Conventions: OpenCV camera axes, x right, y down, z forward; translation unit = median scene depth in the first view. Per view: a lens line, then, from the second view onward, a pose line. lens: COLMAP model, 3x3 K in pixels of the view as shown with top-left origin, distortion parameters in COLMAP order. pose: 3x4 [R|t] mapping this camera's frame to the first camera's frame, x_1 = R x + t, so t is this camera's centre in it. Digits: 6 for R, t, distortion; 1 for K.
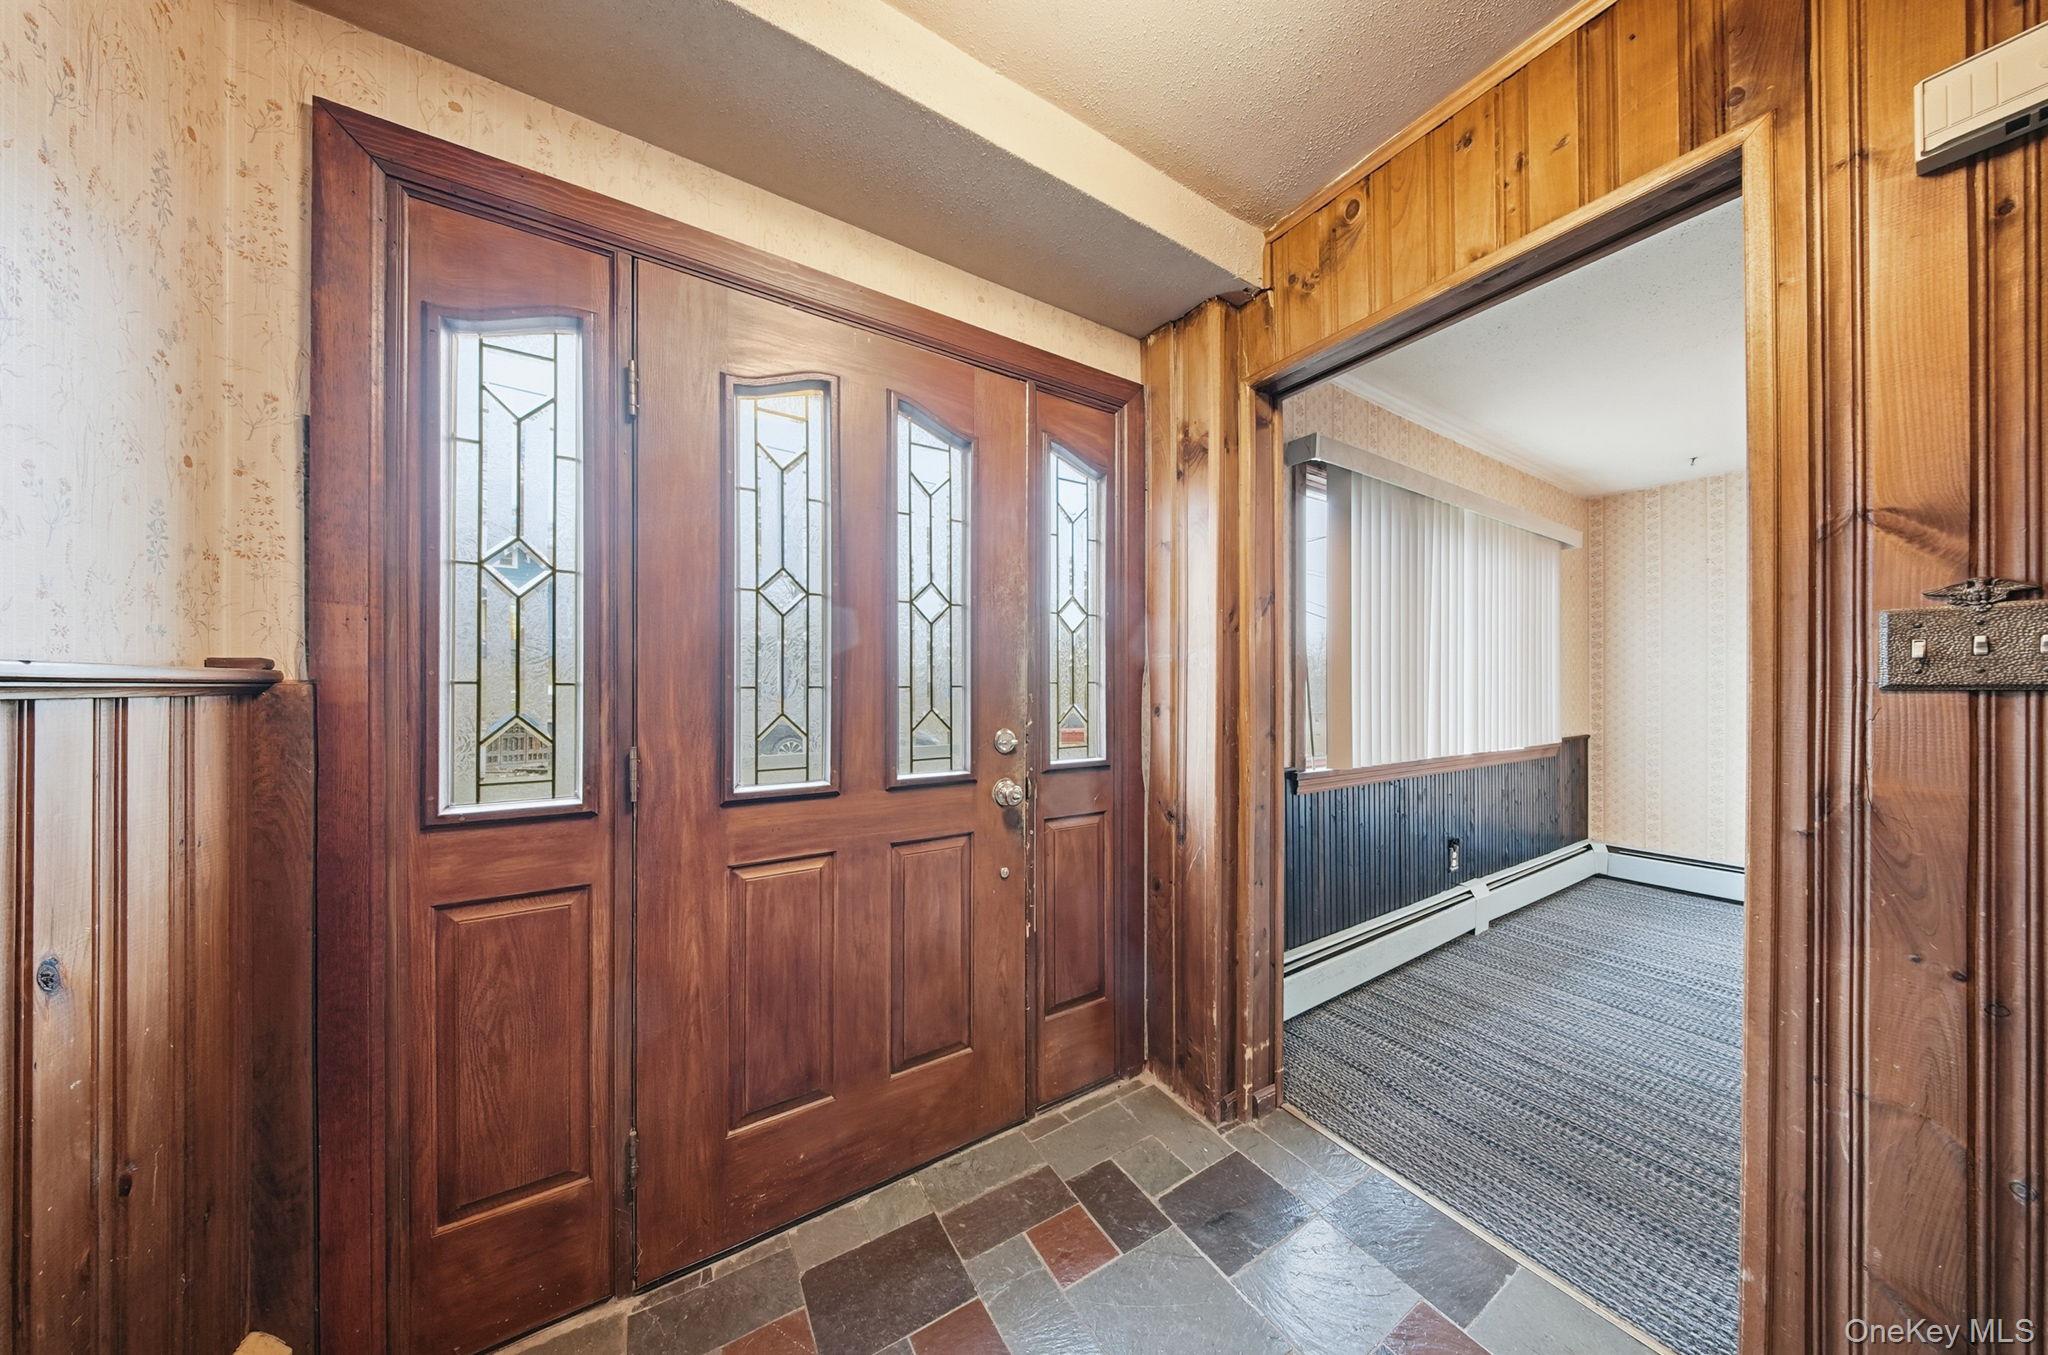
lens RADIAL K [[606.5, 0, 1012.6], [0, 606.5, 688.3], [0, 0, 1]] dist [0.000809, 0.000003]
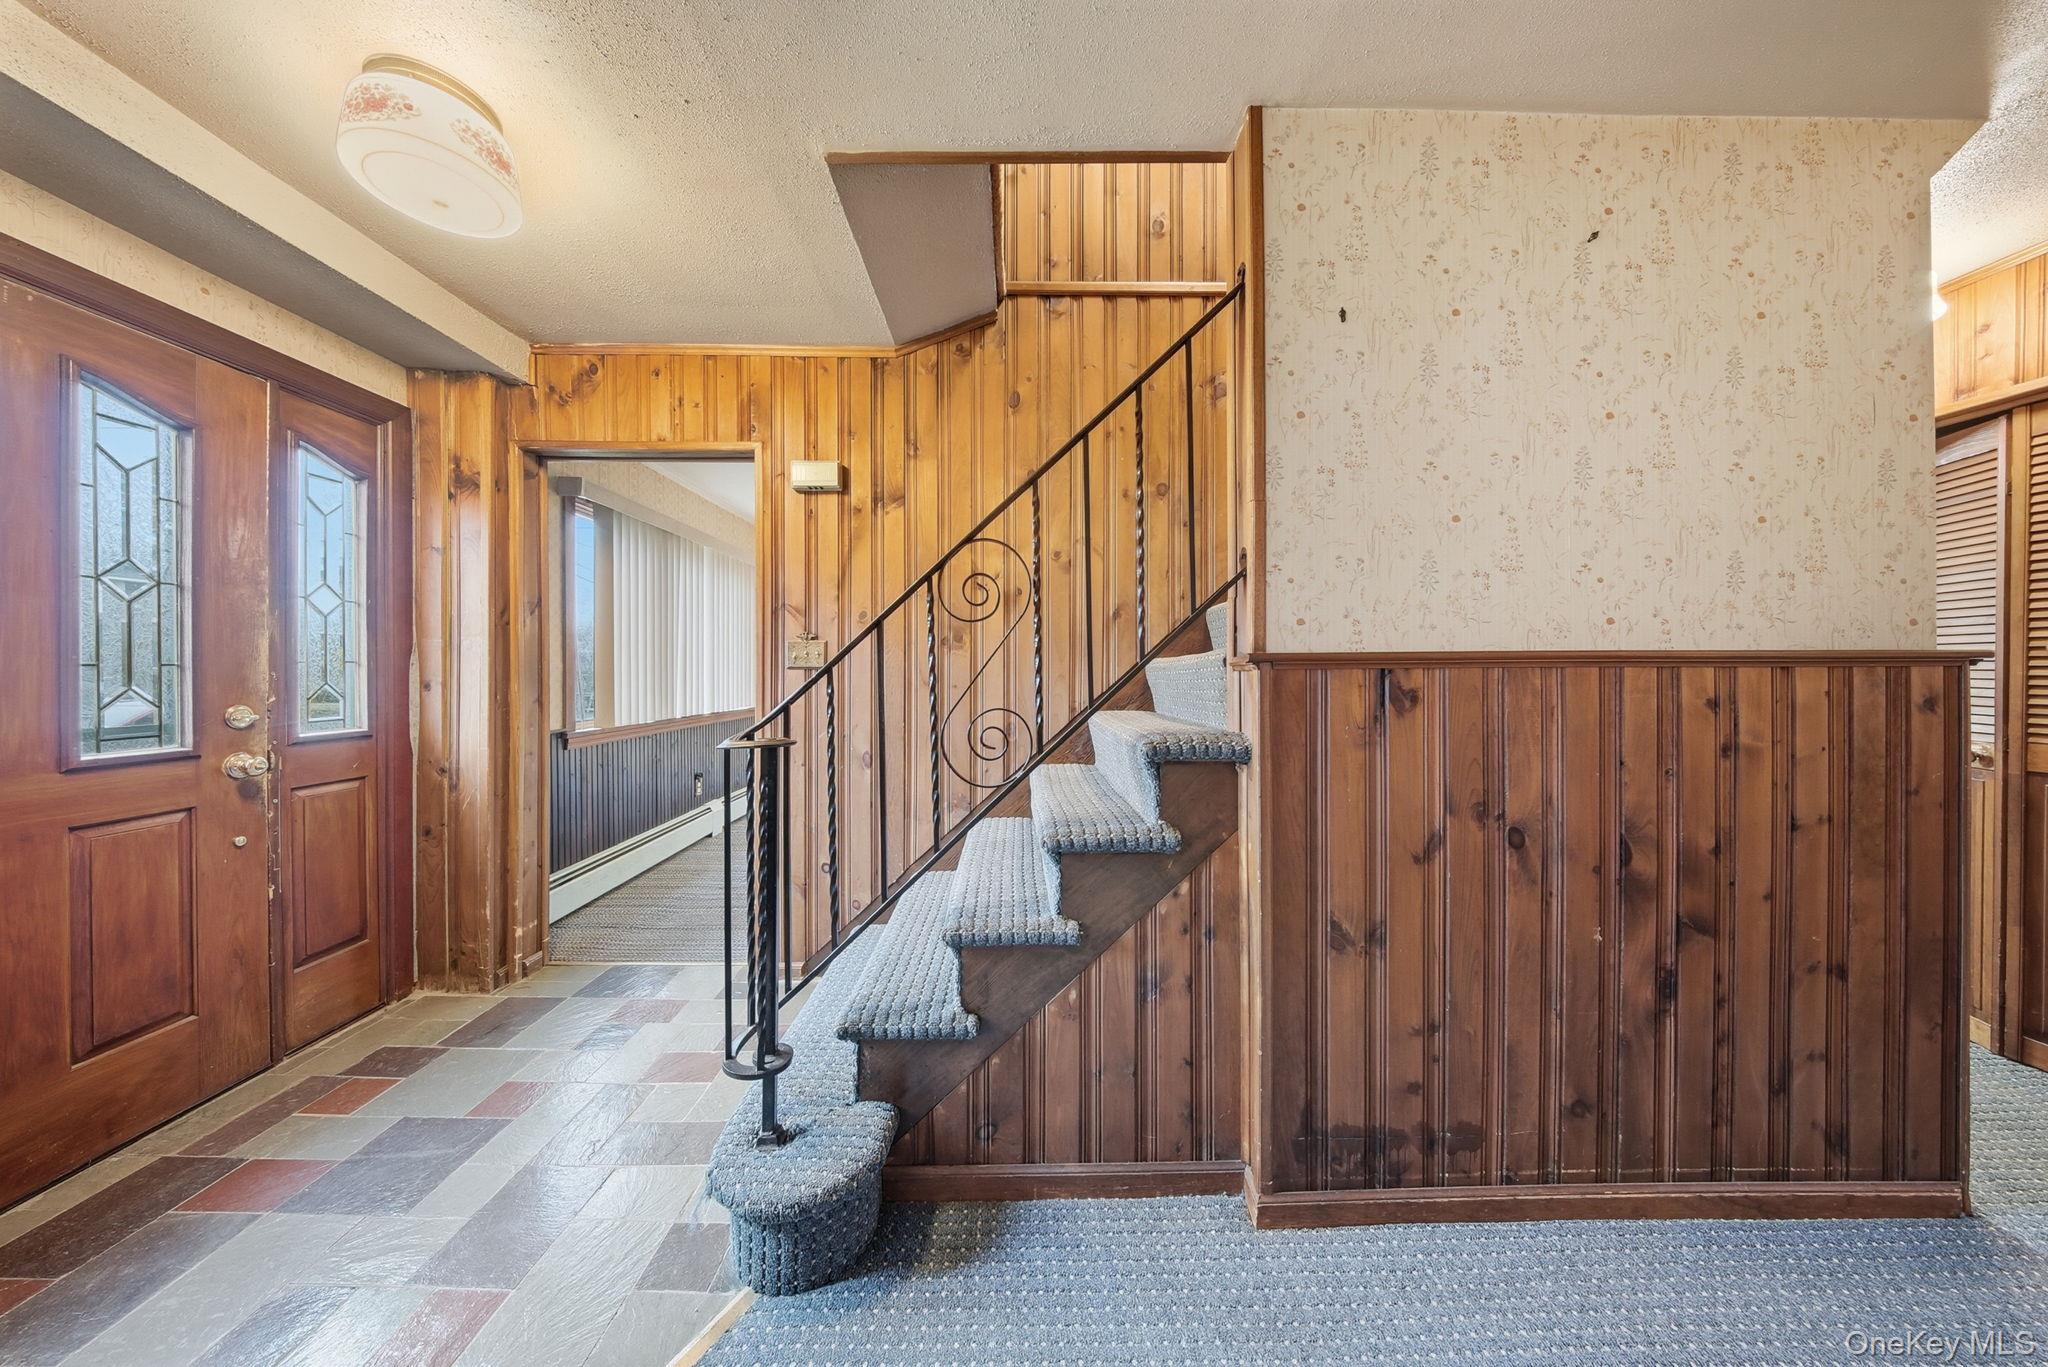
lens RADIAL K [[623.4, 0, 1020.1], [0, 623.4, 673.4], [0, 0, 1]] dist [0.000018, -0.000052]
pose [[0.513025, -0.005095, 0.858359, -0.234544], [-0.002104, 0.999972, 0.007193, 0.000432], [-0.858371, -0.005496, 0.512999, -0.686504]]
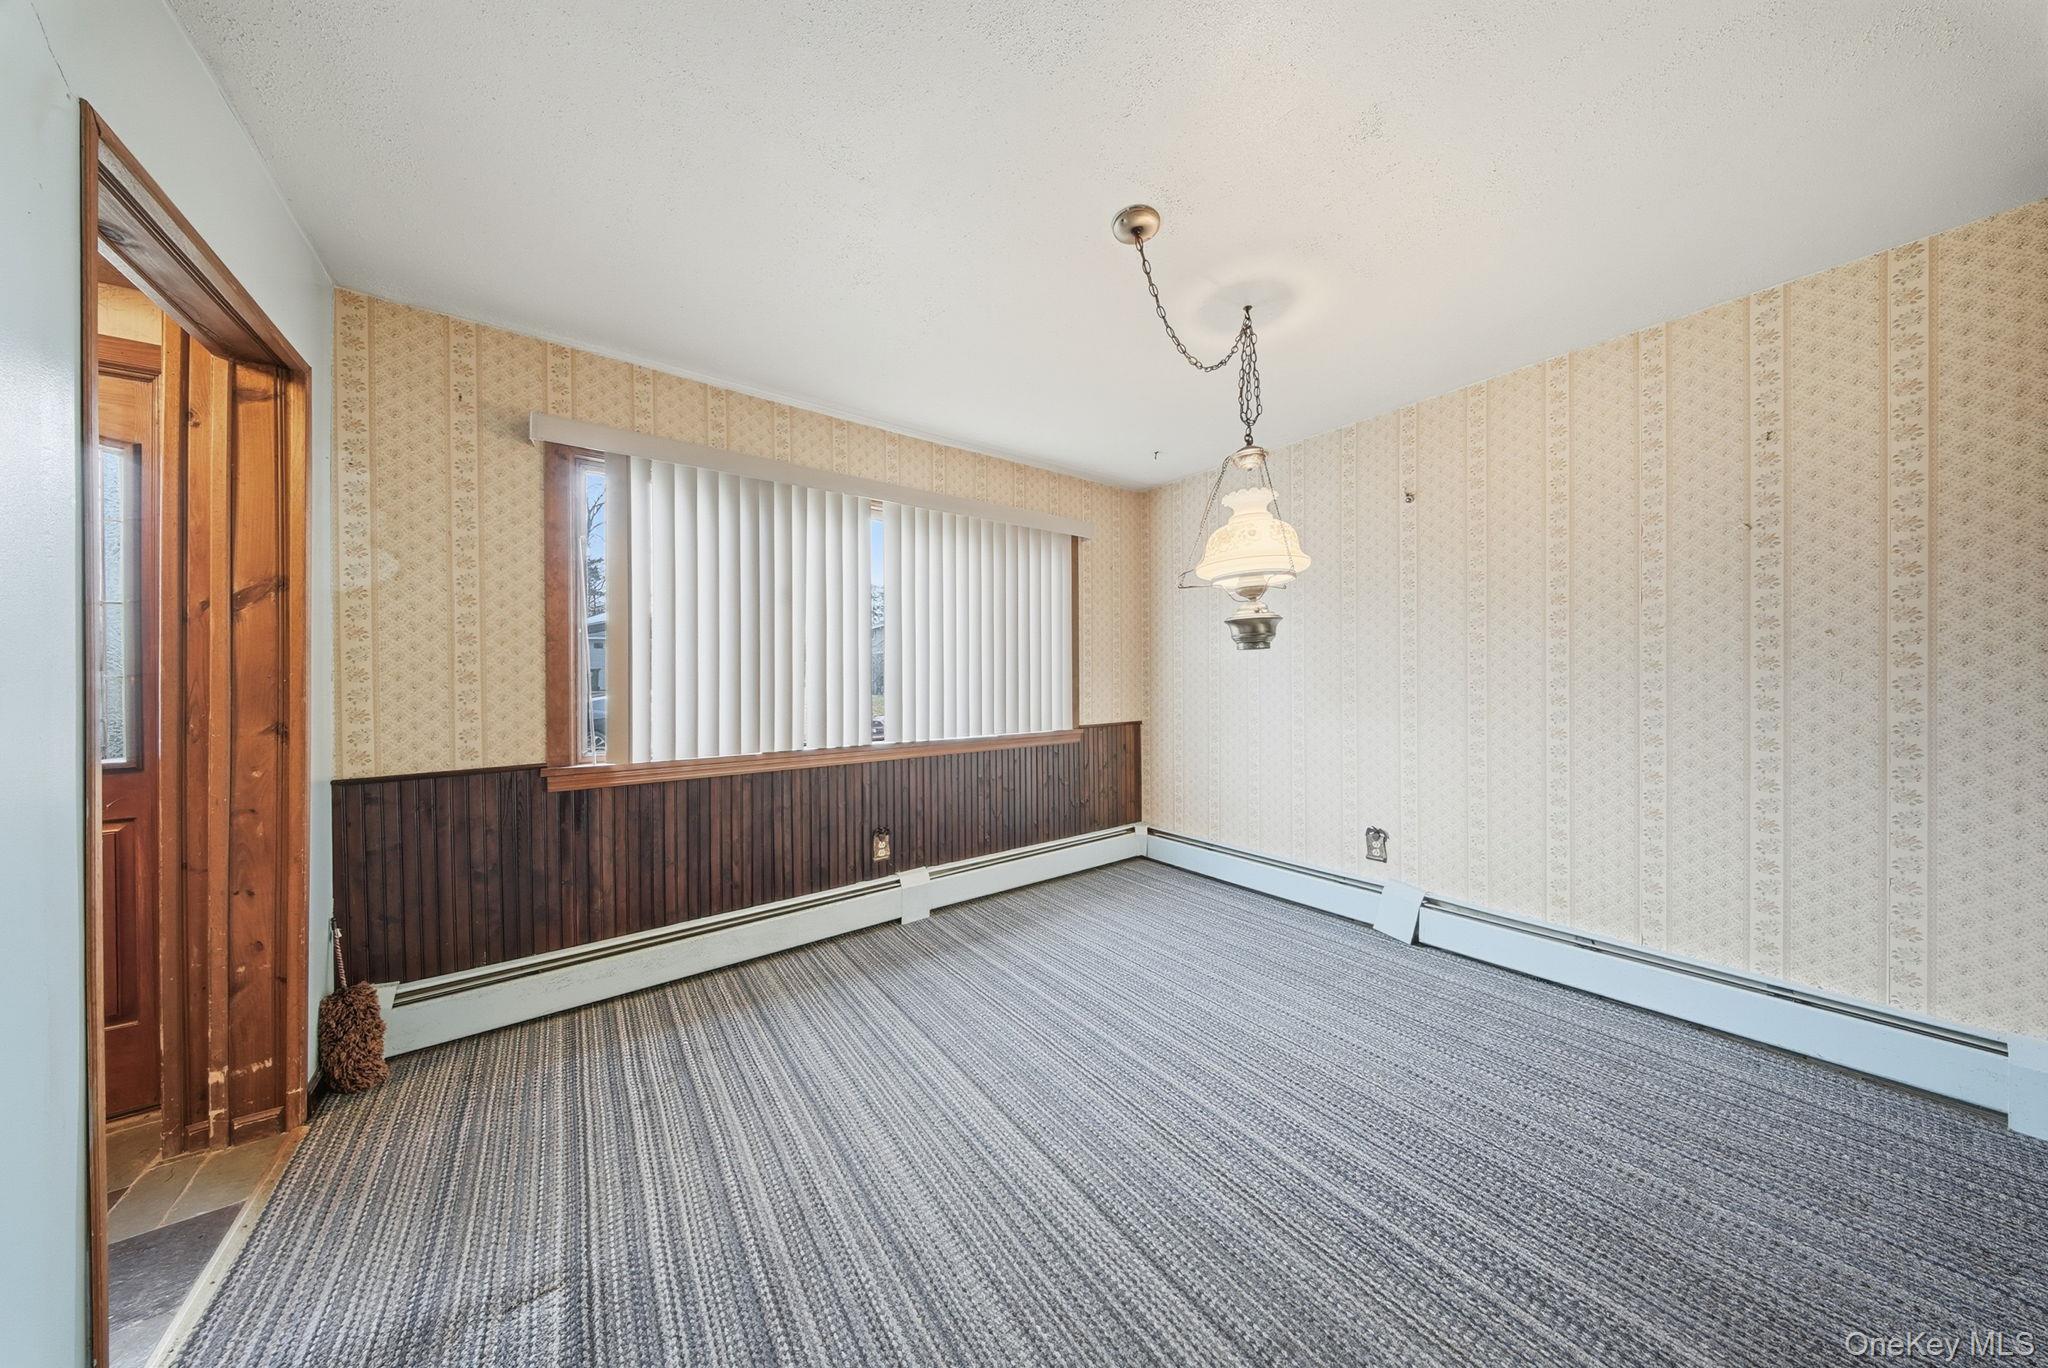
lens RADIAL K [[604.6, 0, 1012.2], [0, 604.6, 674.2], [0, 0, 1]] dist [0.000235, -0.000069]
pose [[0.996695, -0.005629, 0.081036, 1.476809], [0.005893, 0.999978, -0.003022, 0.001537], [-0.081017, 0.003490, 0.996707, -0.007259]]
